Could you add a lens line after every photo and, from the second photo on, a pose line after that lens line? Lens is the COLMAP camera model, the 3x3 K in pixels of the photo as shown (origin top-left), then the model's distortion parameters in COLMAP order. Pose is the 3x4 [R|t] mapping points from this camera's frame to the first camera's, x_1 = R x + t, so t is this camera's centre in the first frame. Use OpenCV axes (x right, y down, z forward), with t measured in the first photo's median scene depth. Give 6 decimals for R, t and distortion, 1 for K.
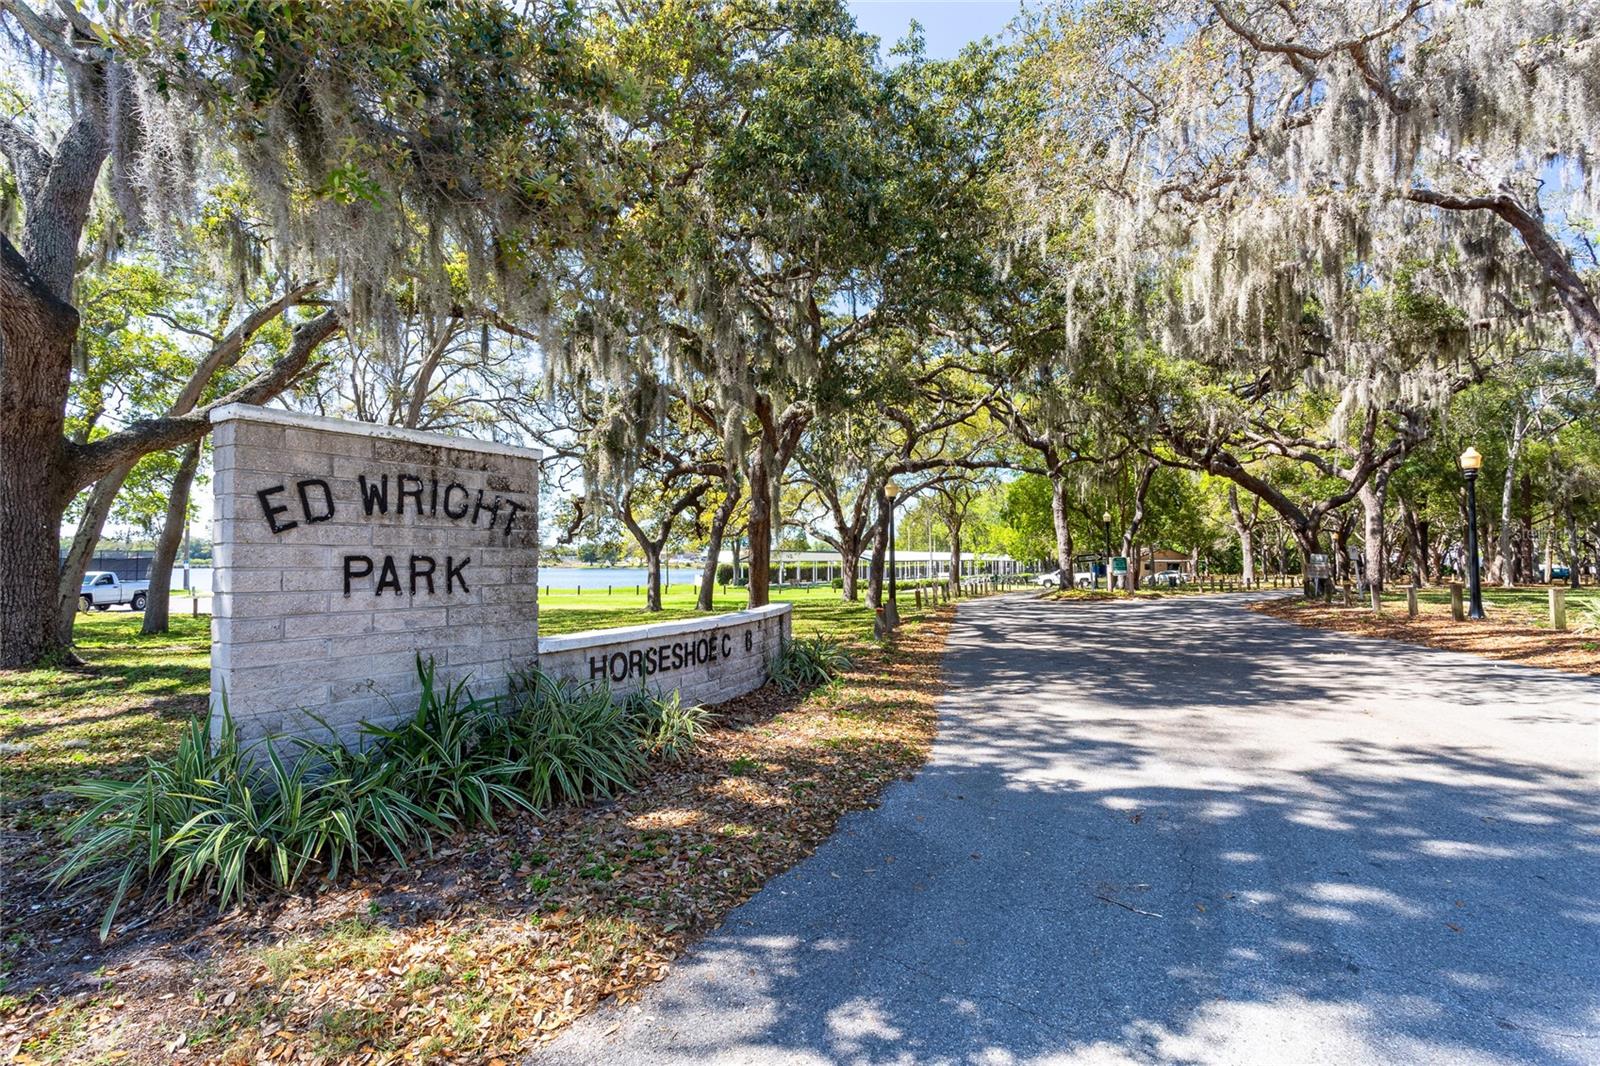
lens RADIAL K [[777.2, 0, 796.8], [0, 777.2, 537.7], [0, 0, 1]] dist [0.018230, 0.000710]
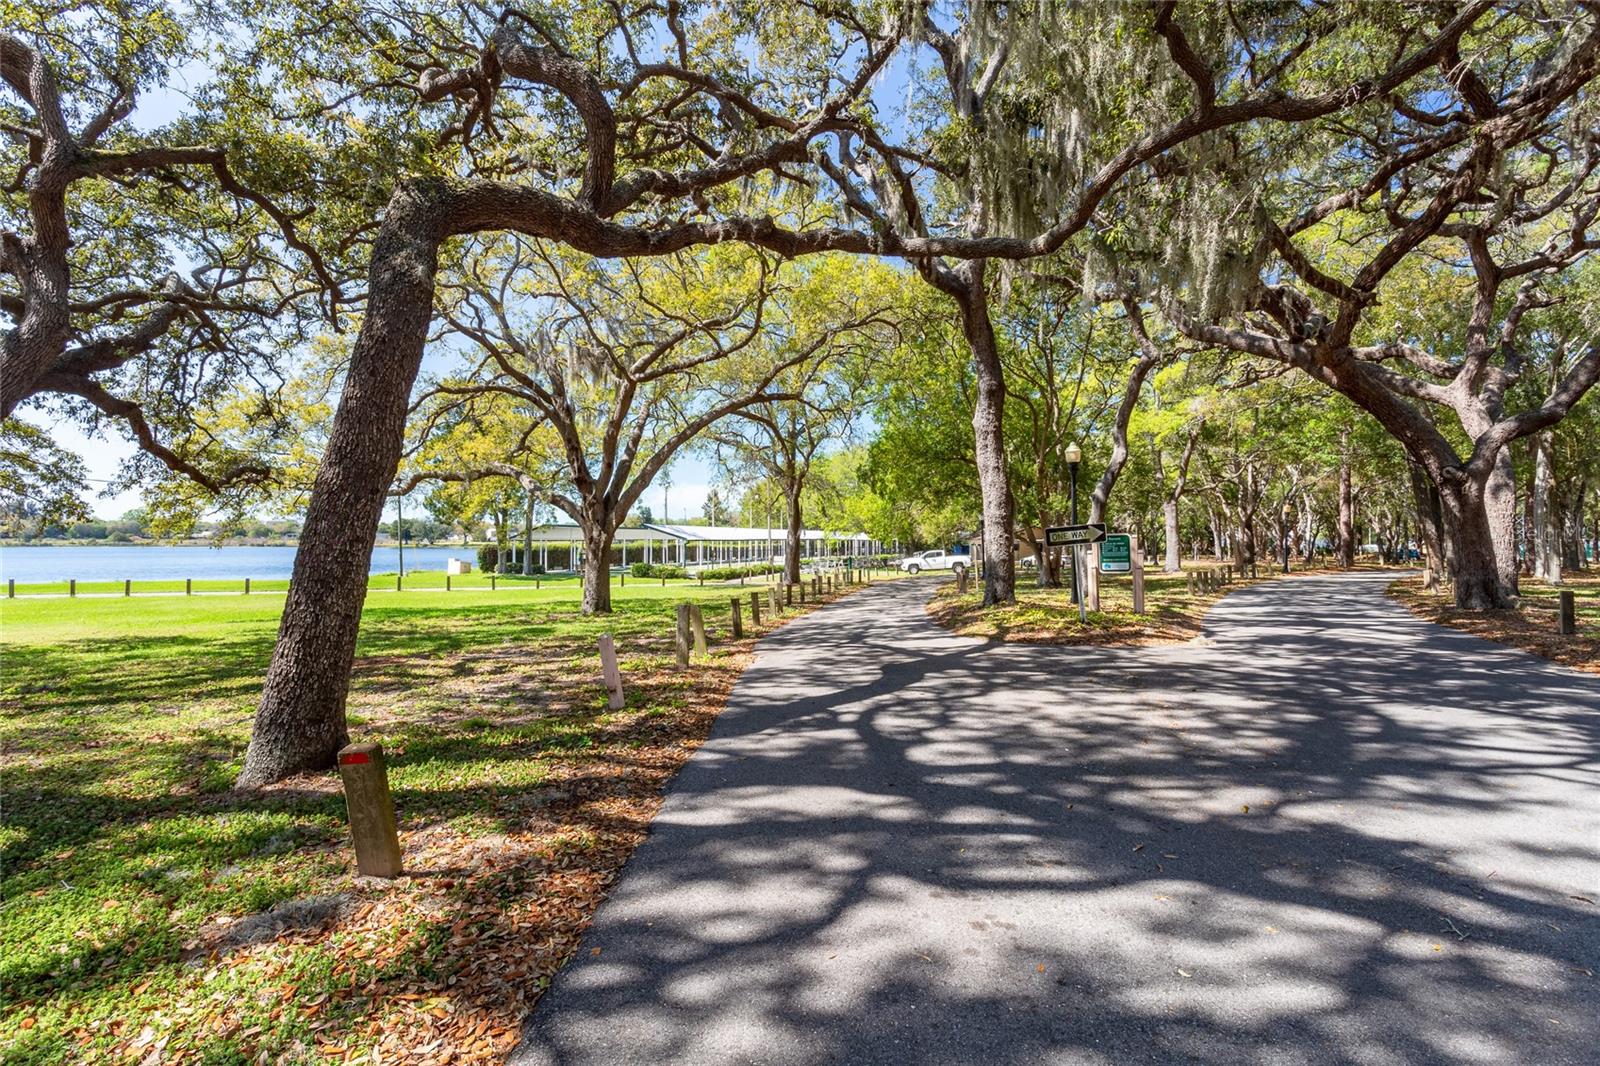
lens RADIAL K [[777.2, 0, 800.3], [0, 777.2, 535.9], [0, 0, 1]] dist [0.018230, 0.000710]
pose [[0.982309, 0.001246, 0.187264, 0.076741], [-0.005805, 0.999700, 0.023798, 0.008945], [-0.187178, -0.024464, 0.982021, 0.309875]]
